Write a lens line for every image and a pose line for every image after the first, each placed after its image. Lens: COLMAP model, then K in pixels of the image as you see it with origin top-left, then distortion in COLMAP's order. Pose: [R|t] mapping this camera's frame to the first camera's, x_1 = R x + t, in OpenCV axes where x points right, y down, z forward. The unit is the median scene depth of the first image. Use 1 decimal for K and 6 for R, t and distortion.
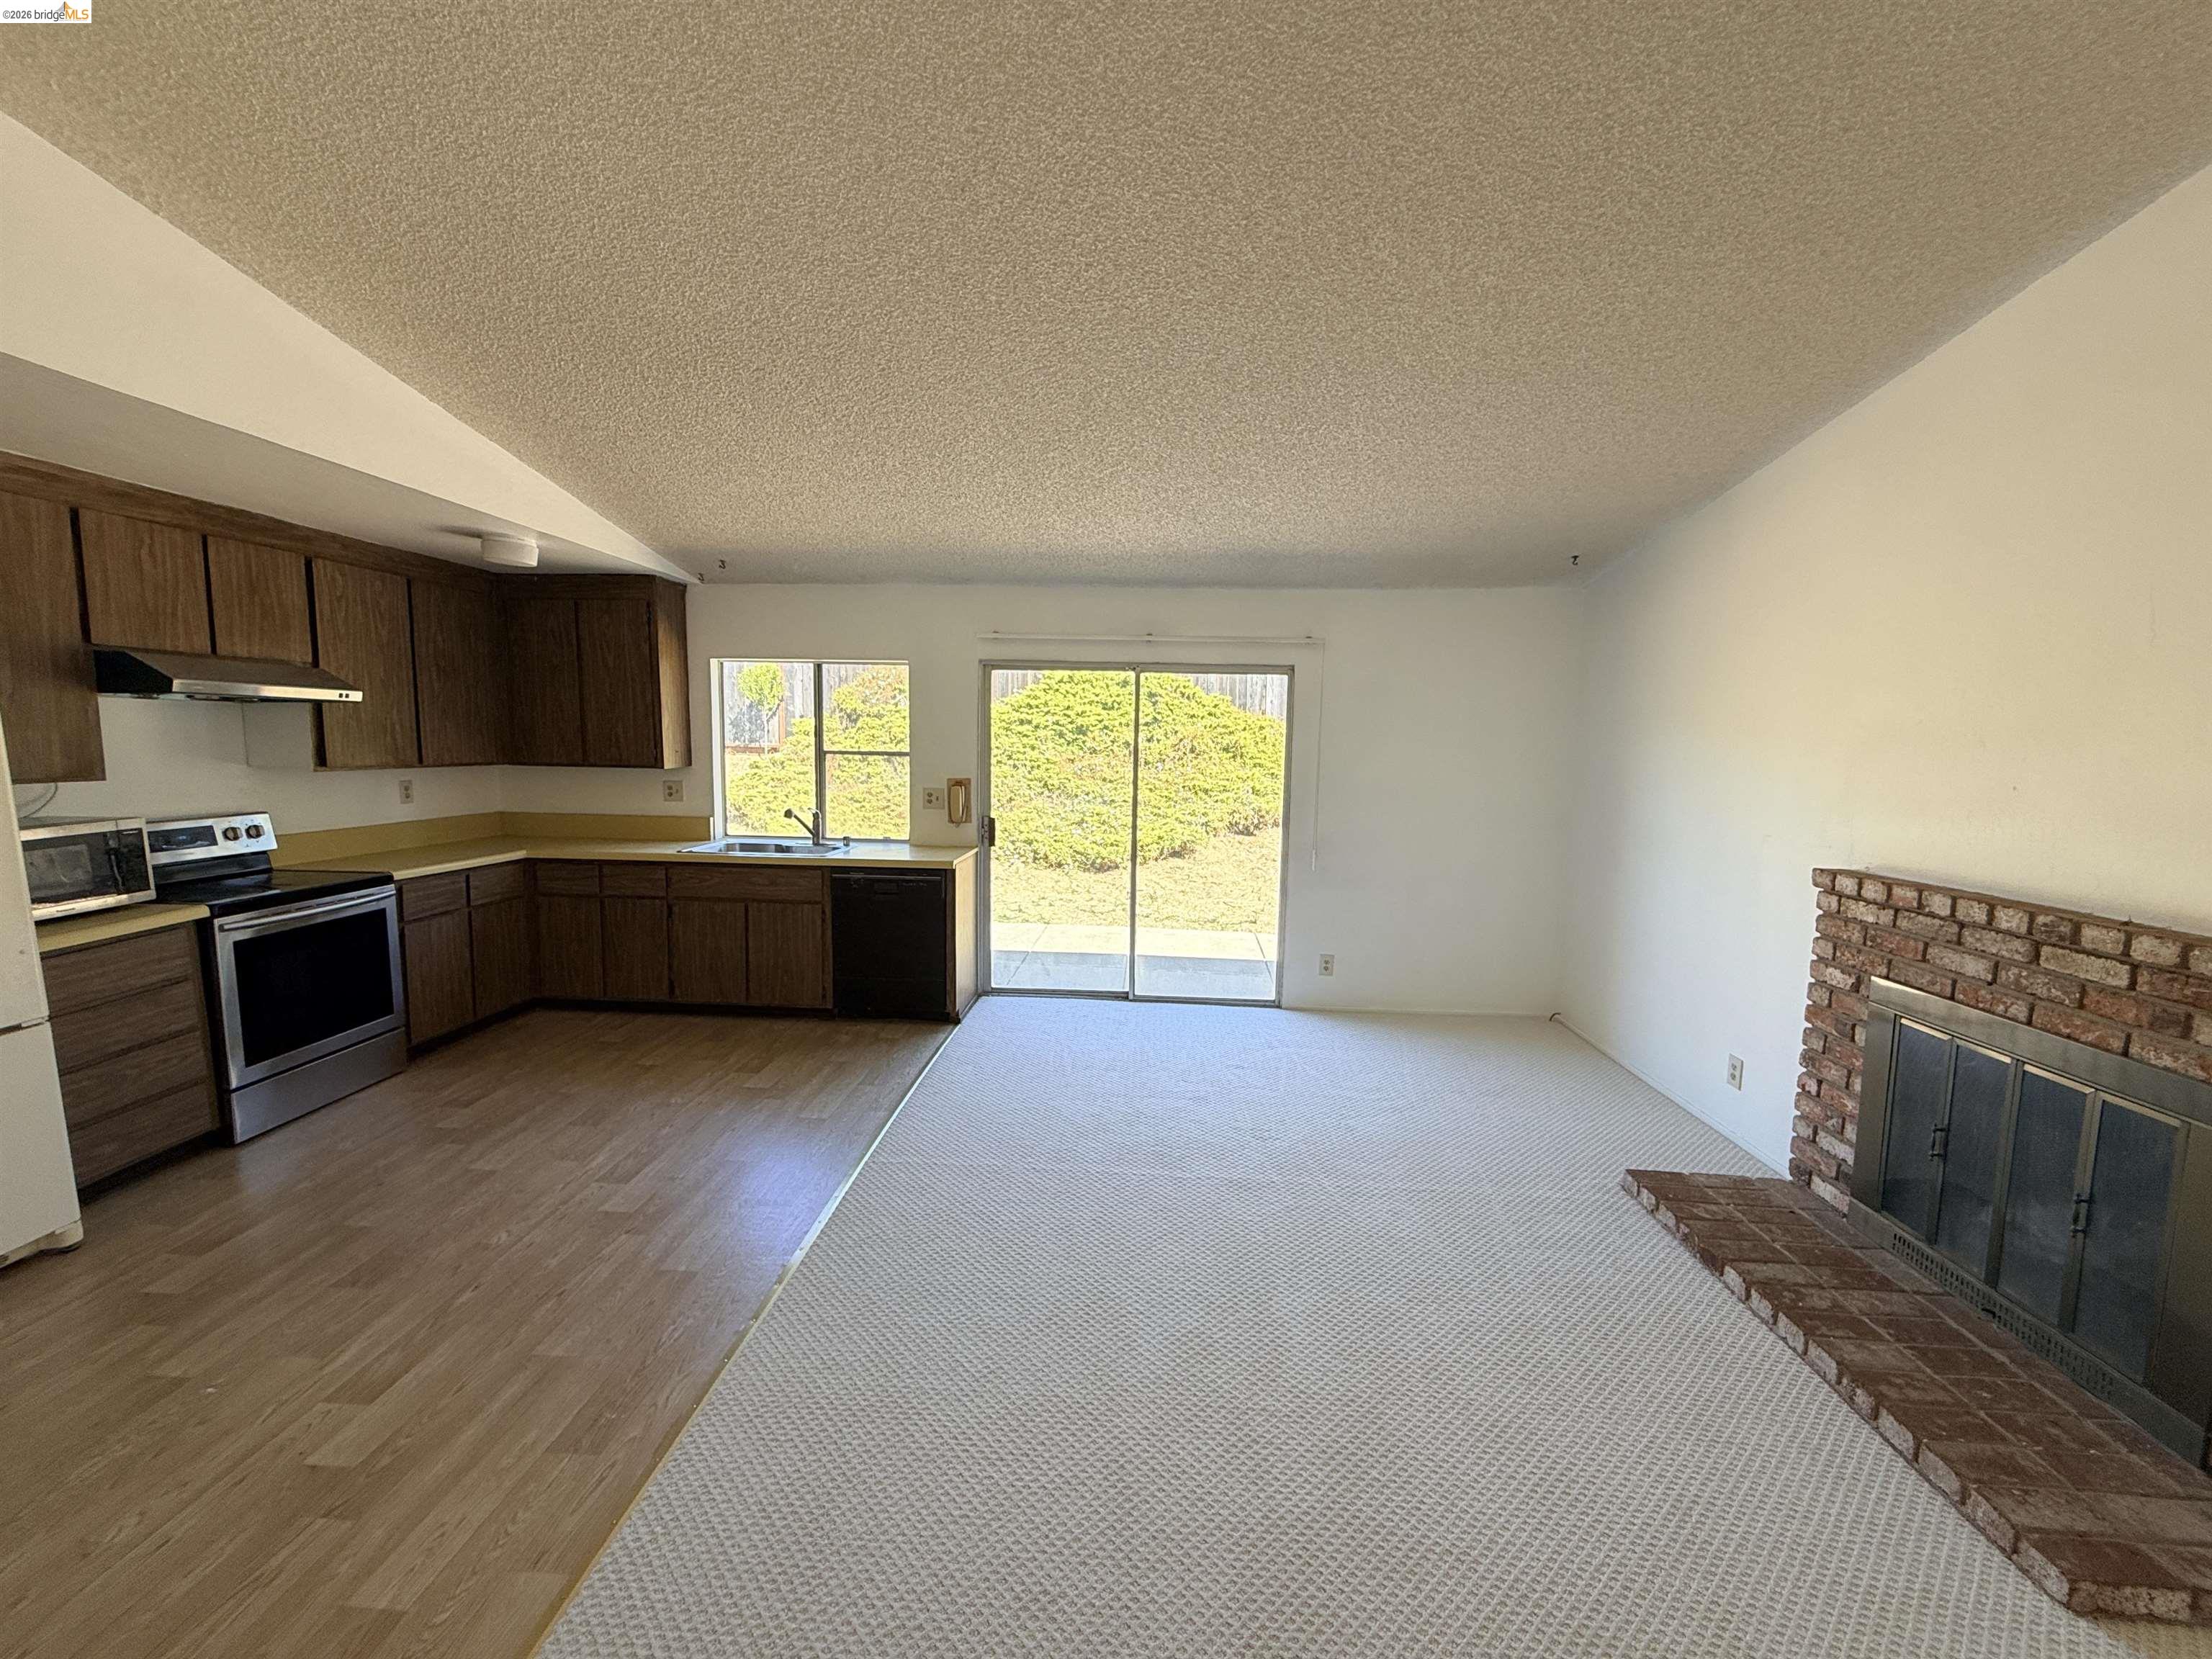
lens RADIAL K [[881.2, 0, 1106.0], [0, 881.2, 829.5], [0, 0, 1]] dist [0.000407, 0.000176]
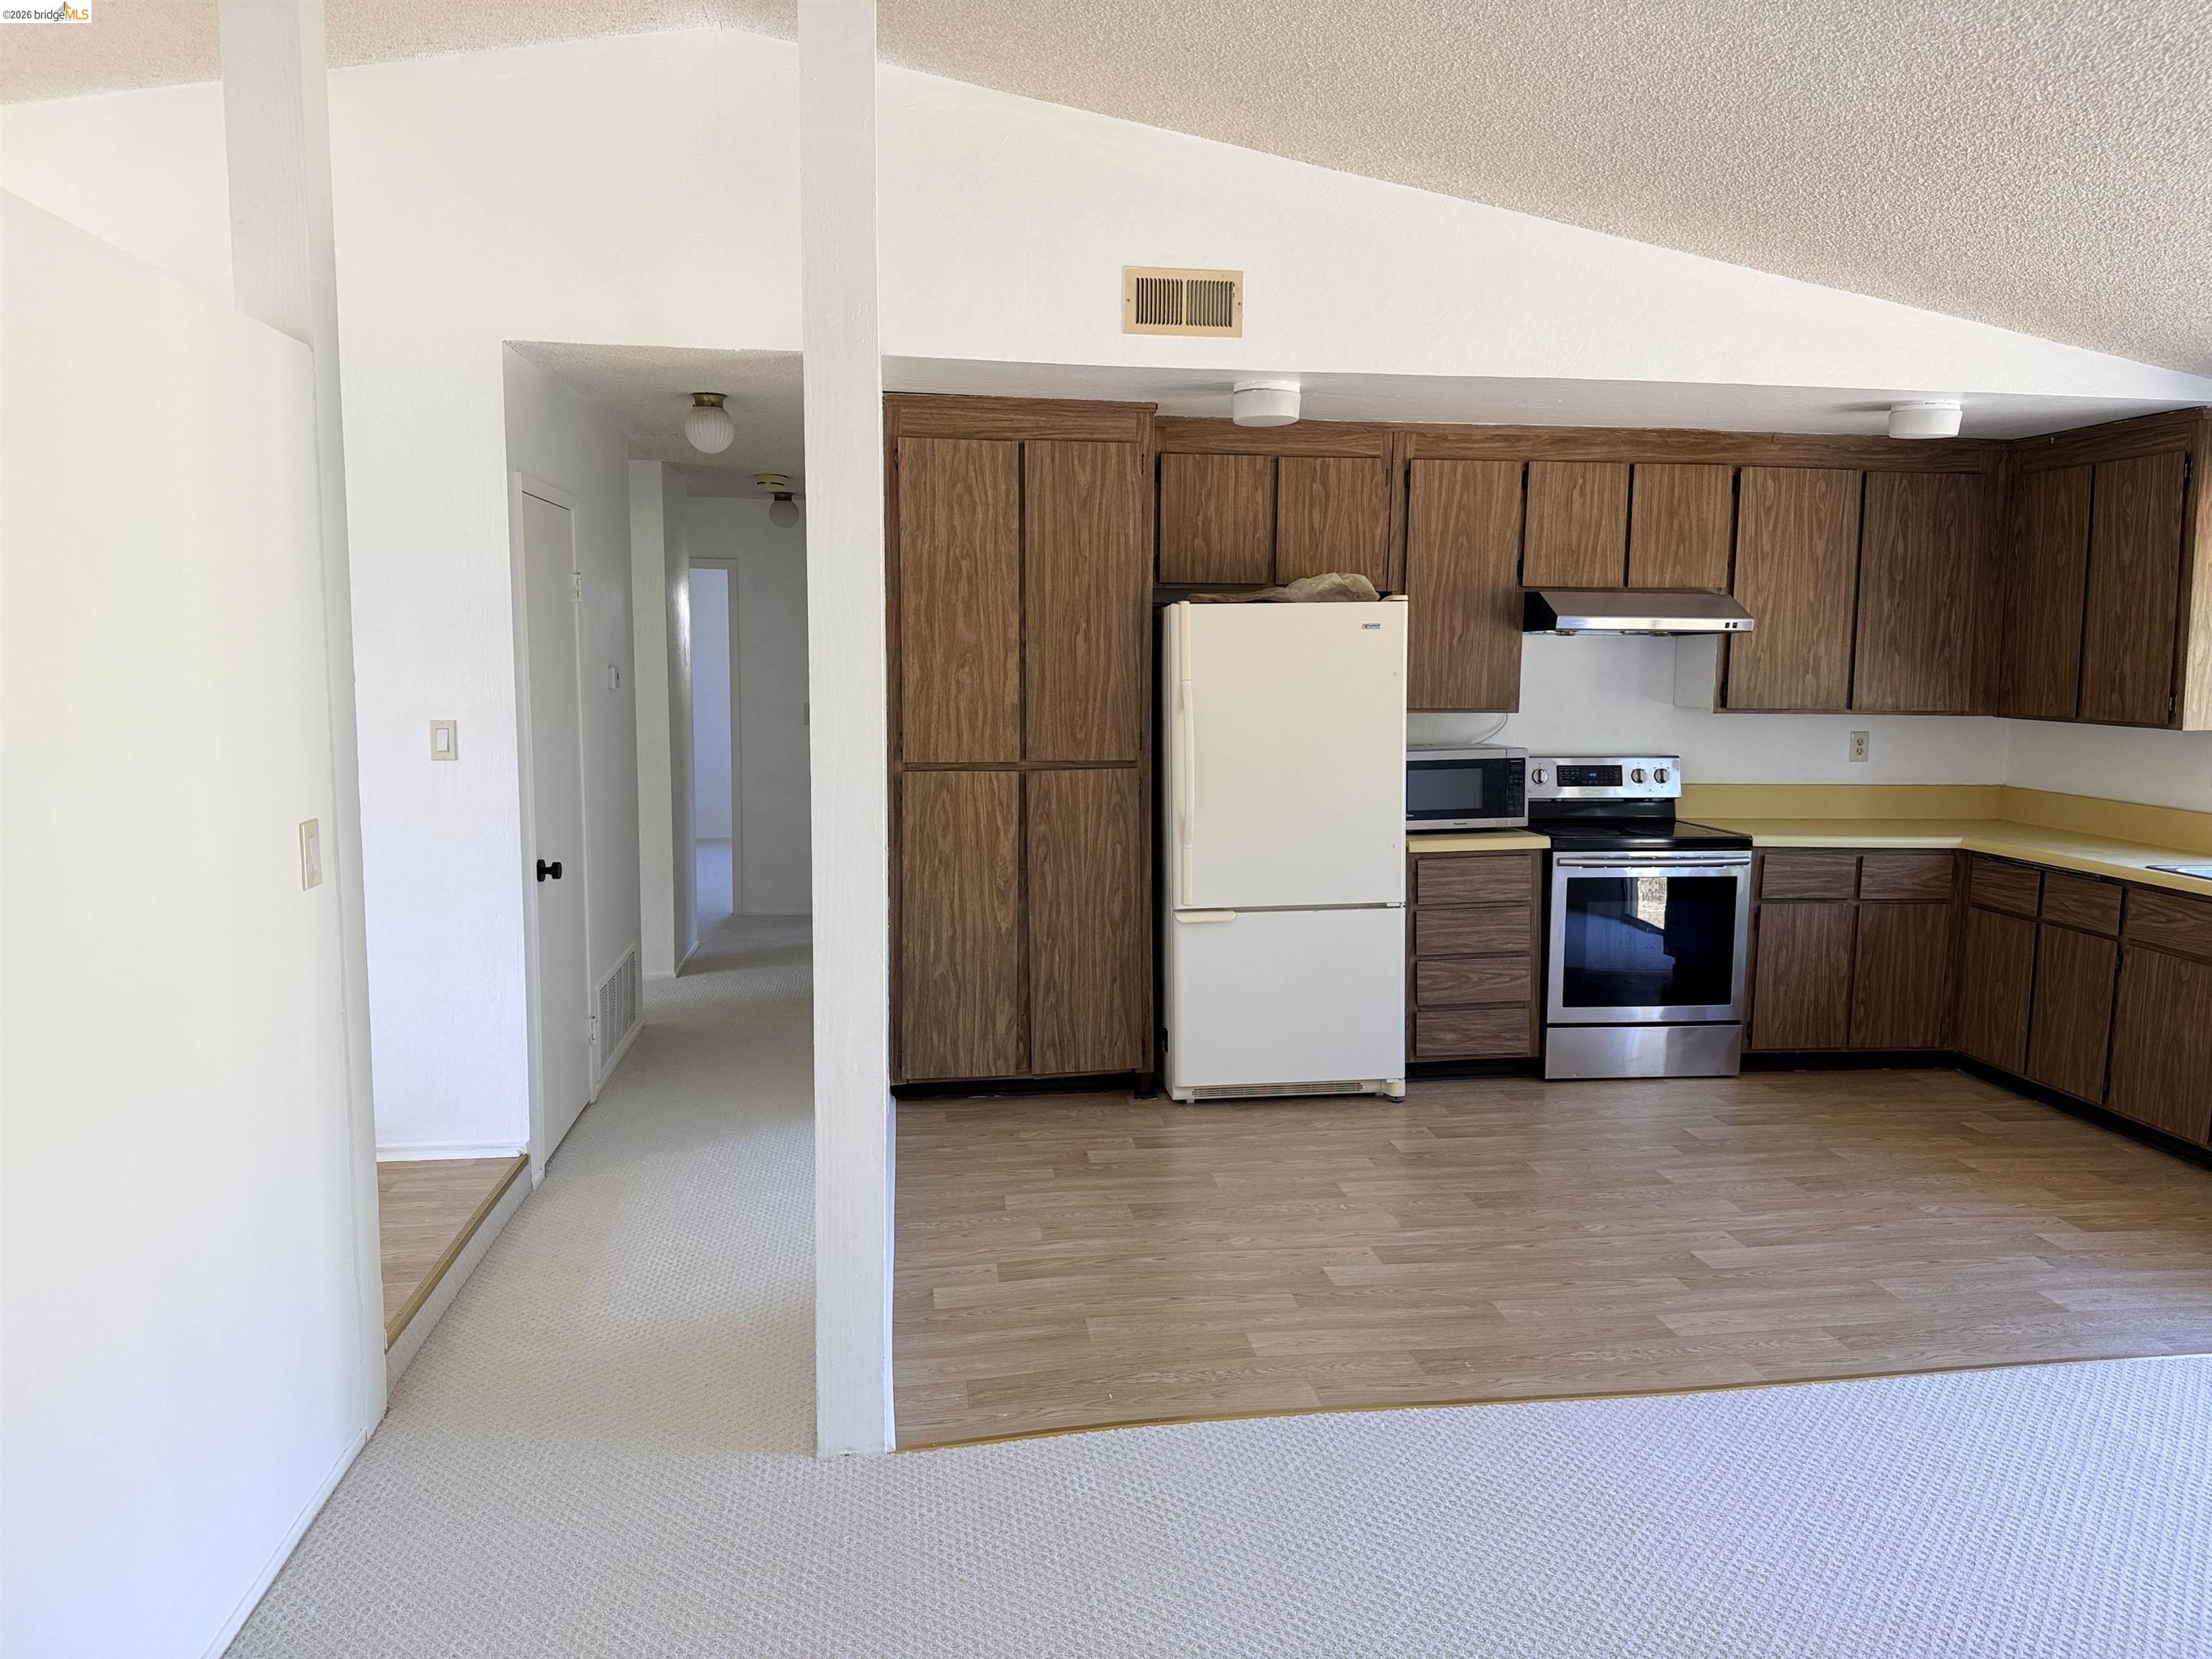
lens RADIAL K [[1542.8, 0, 1106.0], [0, 1542.8, 829.5], [0, 0, 1]] dist [0.159061, -0.313339]
pose [[0.194602, 0.099007, -0.975873, 0.507343], [-0.111530, 0.990674, 0.078268, -0.005363], [0.974521, 0.093608, 0.203830, 0.103256]]
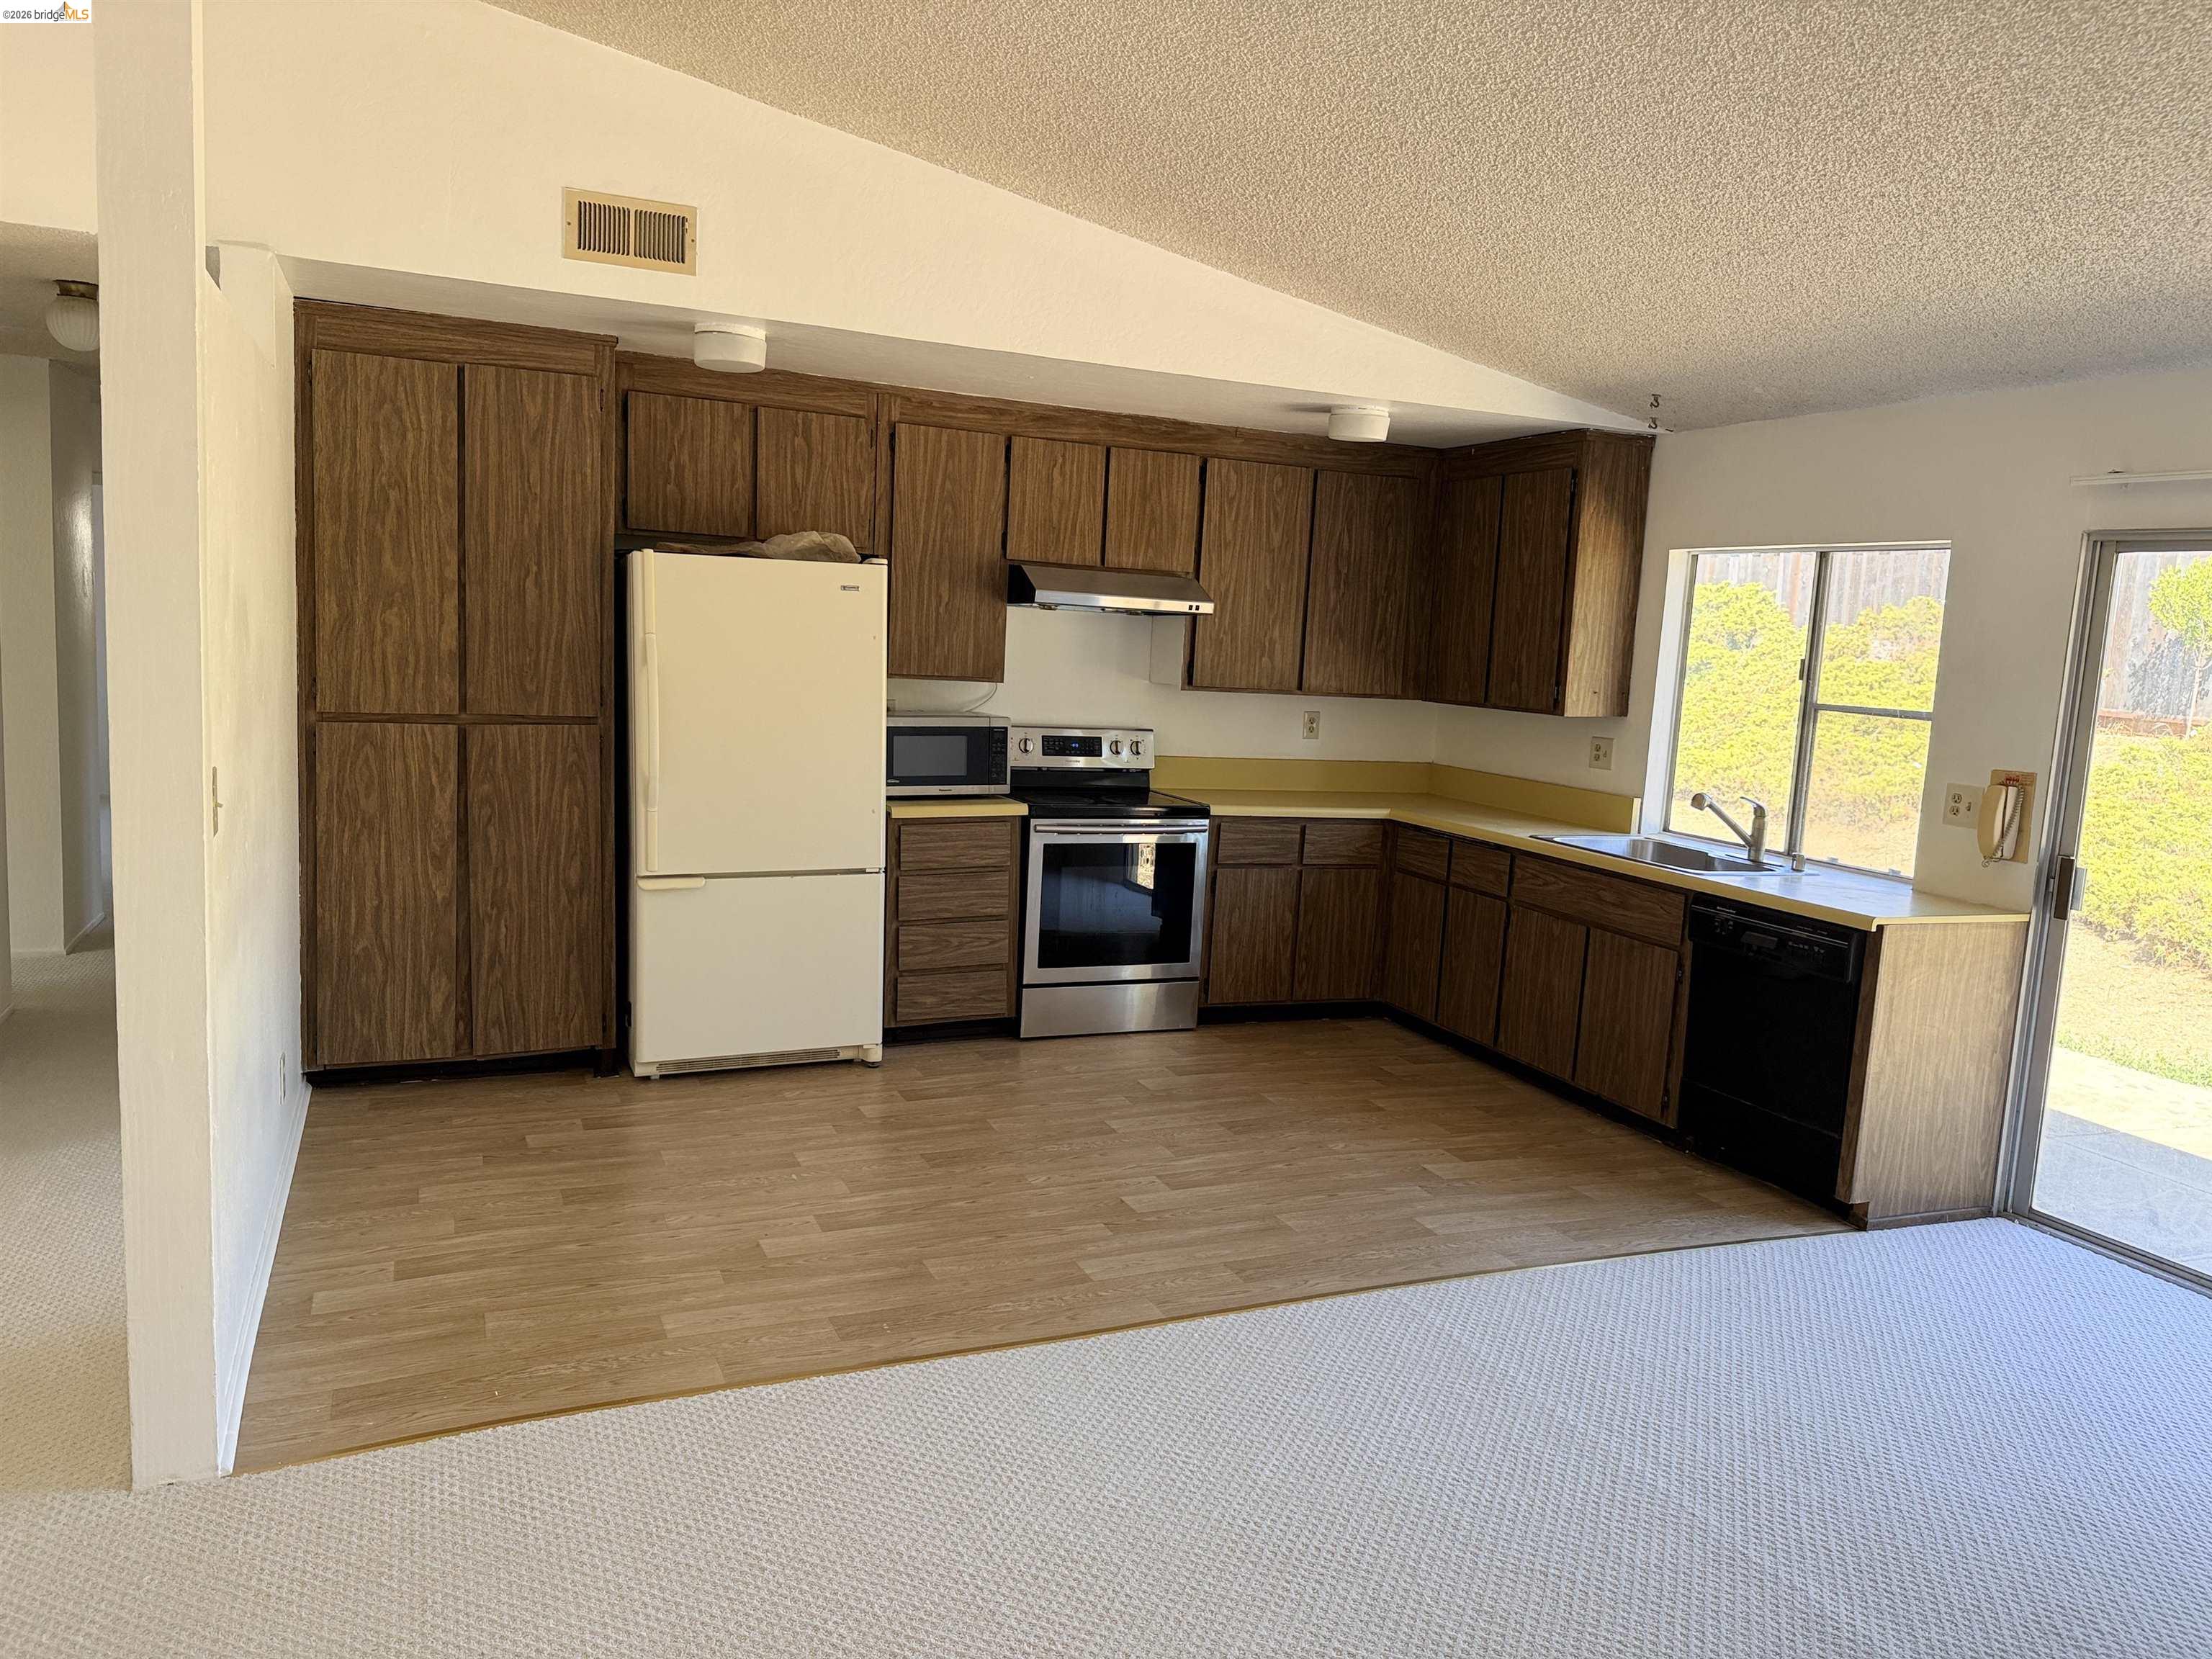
lens RADIAL K [[1542.8, 0, 1106.0], [0, 1542.8, 829.5], [0, 0, 1]] dist [0.159061, -0.313339]
pose [[0.451191, 0.122436, -0.883989, 0.519925], [-0.141584, 0.987819, 0.064552, -0.013373], [0.881125, 0.096033, 0.463030, 0.183052]]
